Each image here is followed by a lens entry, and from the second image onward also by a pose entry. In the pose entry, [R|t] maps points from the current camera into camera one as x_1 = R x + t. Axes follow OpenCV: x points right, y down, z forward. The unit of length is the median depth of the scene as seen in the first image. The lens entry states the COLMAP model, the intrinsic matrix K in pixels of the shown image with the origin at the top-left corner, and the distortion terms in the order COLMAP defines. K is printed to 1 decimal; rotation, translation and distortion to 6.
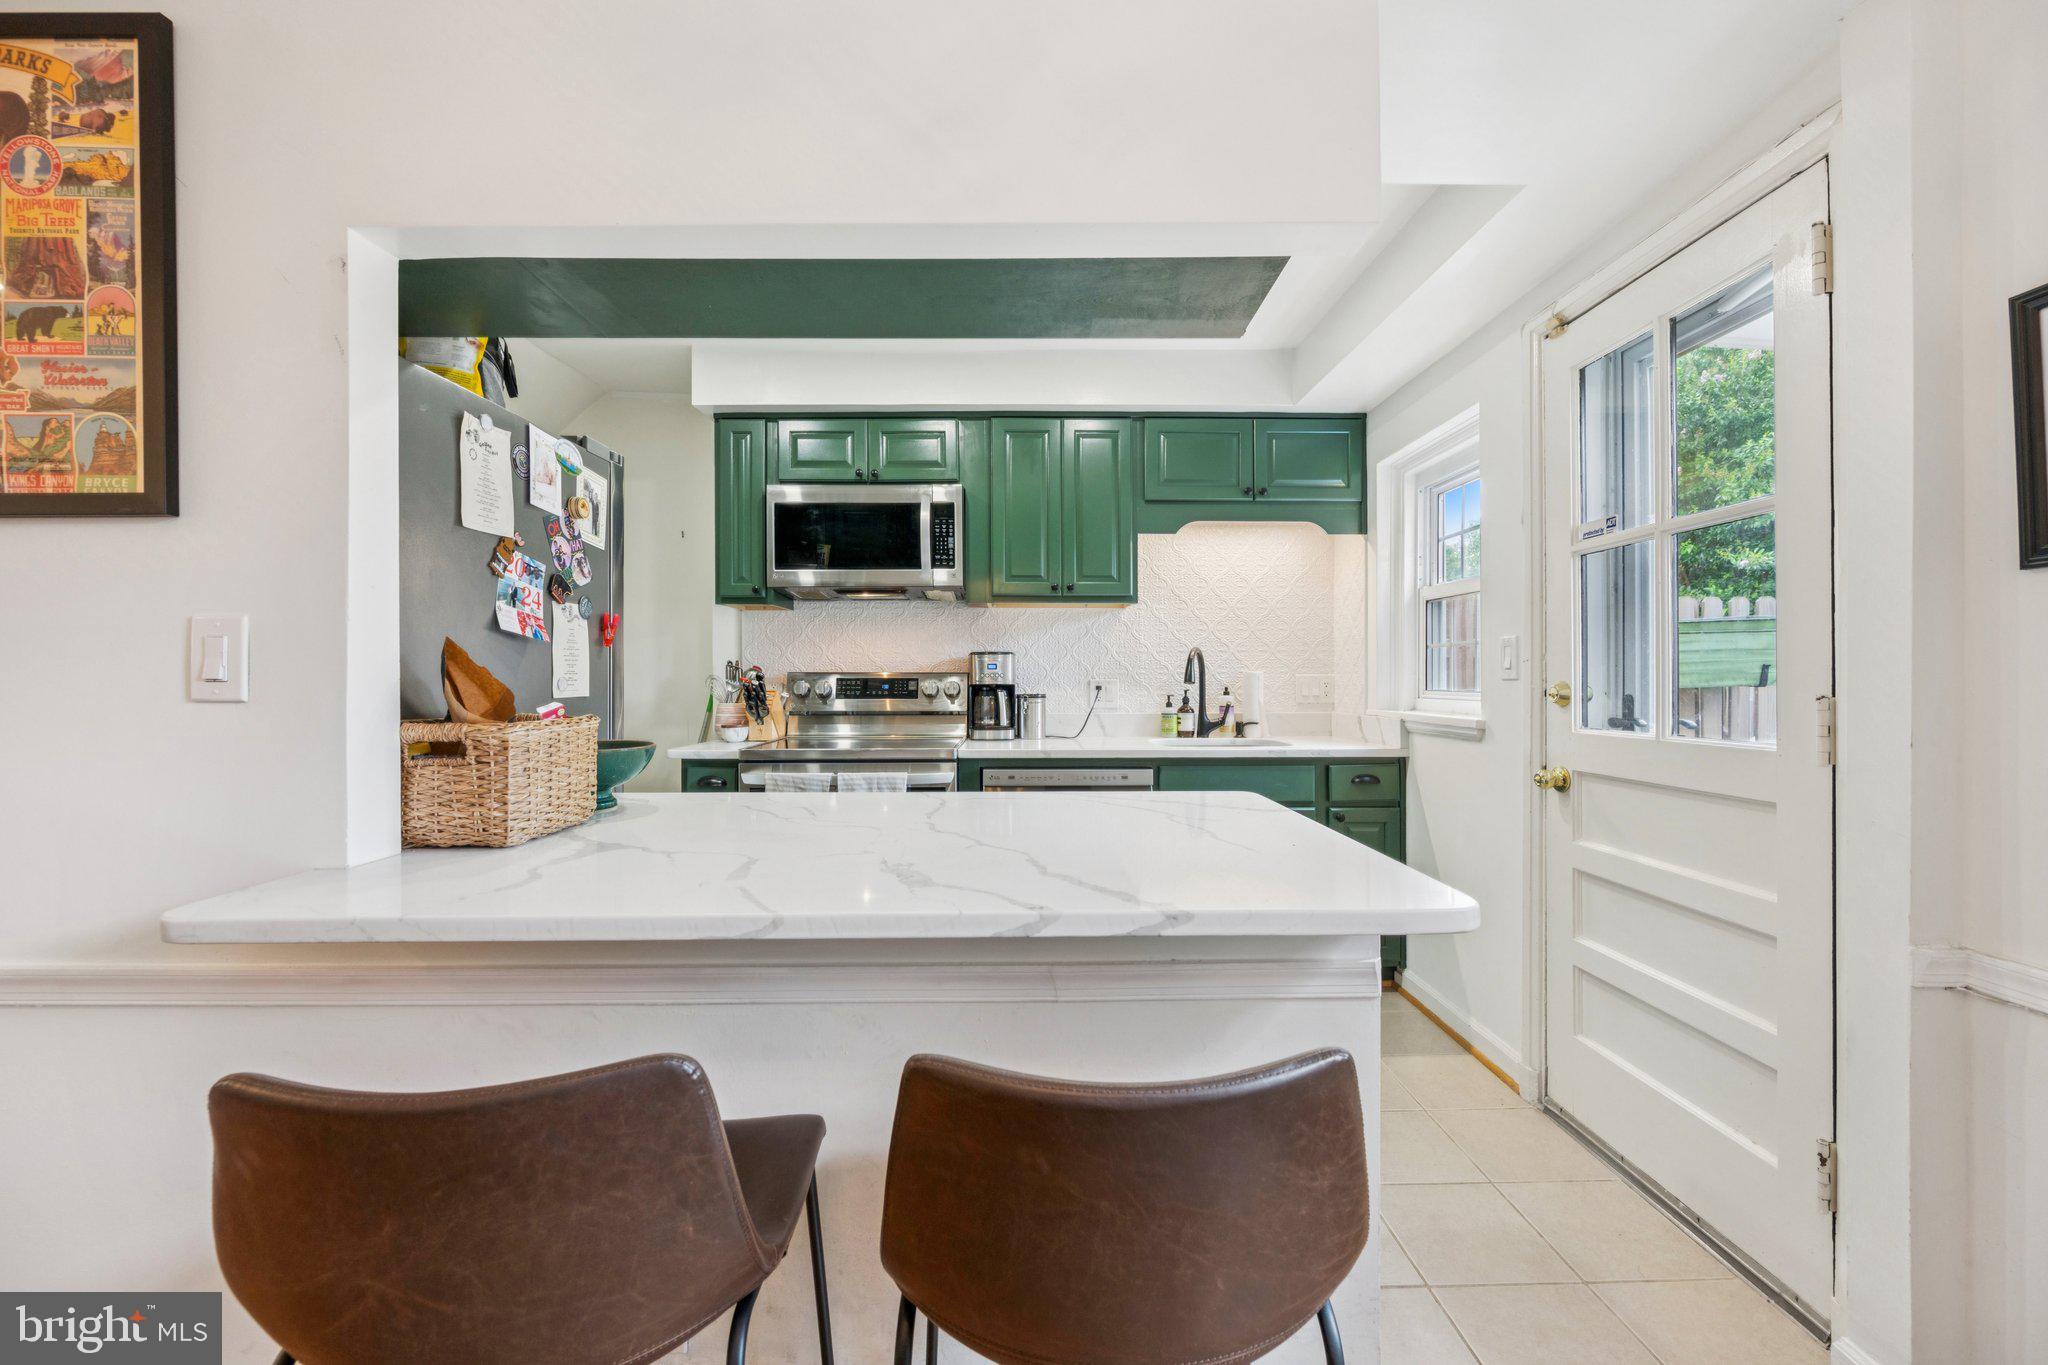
lens RADIAL K [[799.6, 0, 1033.6], [0, 799.6, 668.3], [0, 0, 1]] dist [-0.000181, -0.000198]
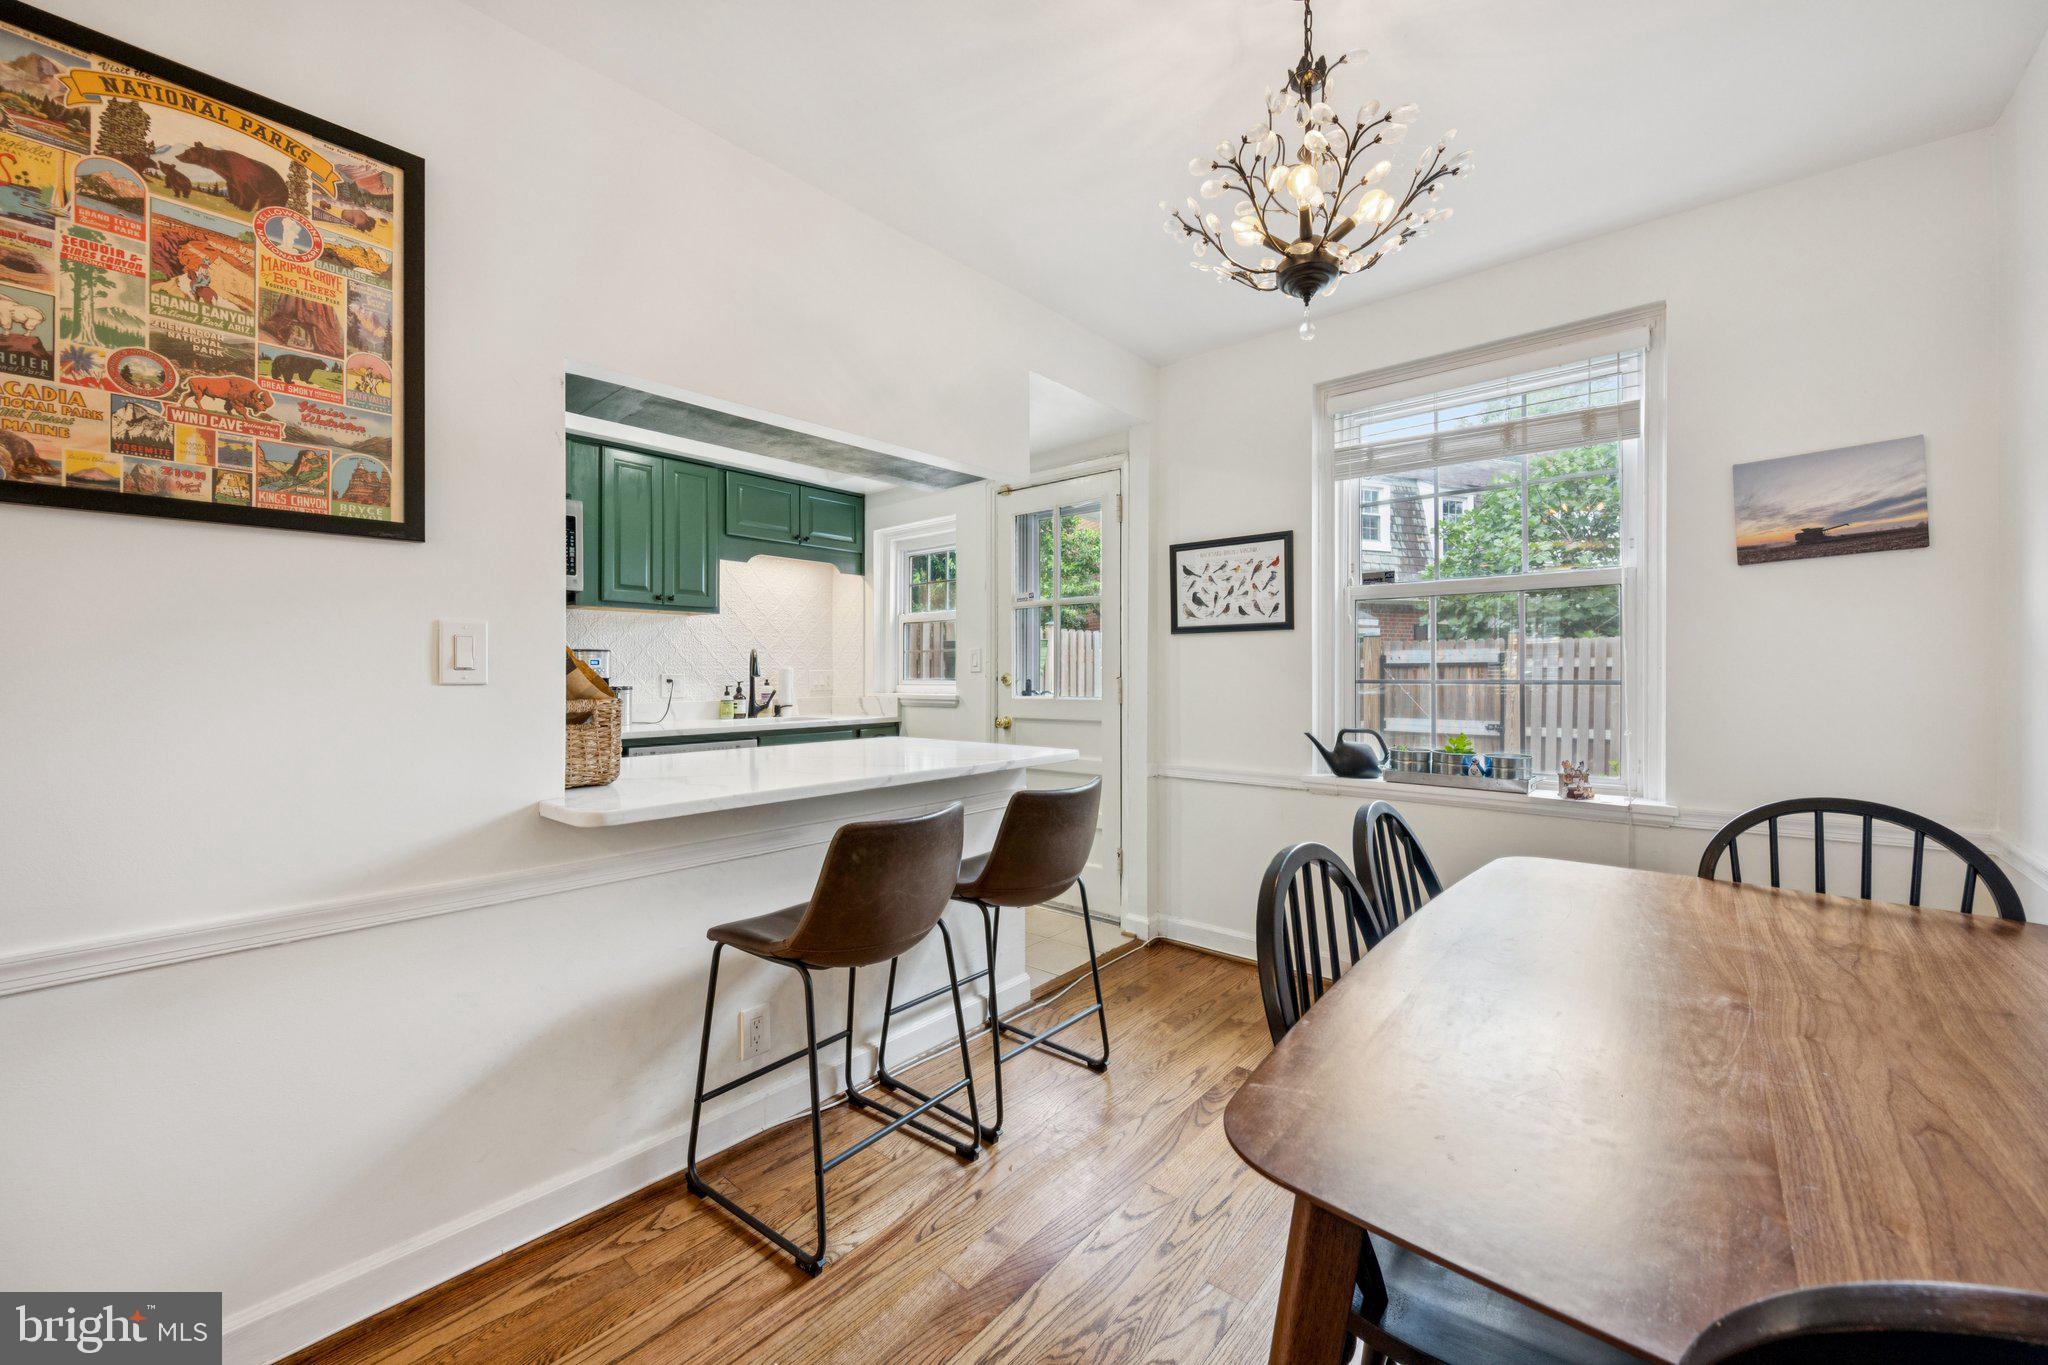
lens RADIAL K [[799.9, 0, 1027.9], [0, 799.9, 665.3], [0, 0, 1]] dist [-0.002069, -0.000269]
pose [[0.661580, 0.006769, 0.749844, -0.887960], [-0.005738, 0.999976, -0.003965, 0.005766], [-0.749853, -0.001680, 0.661602, -0.382544]]
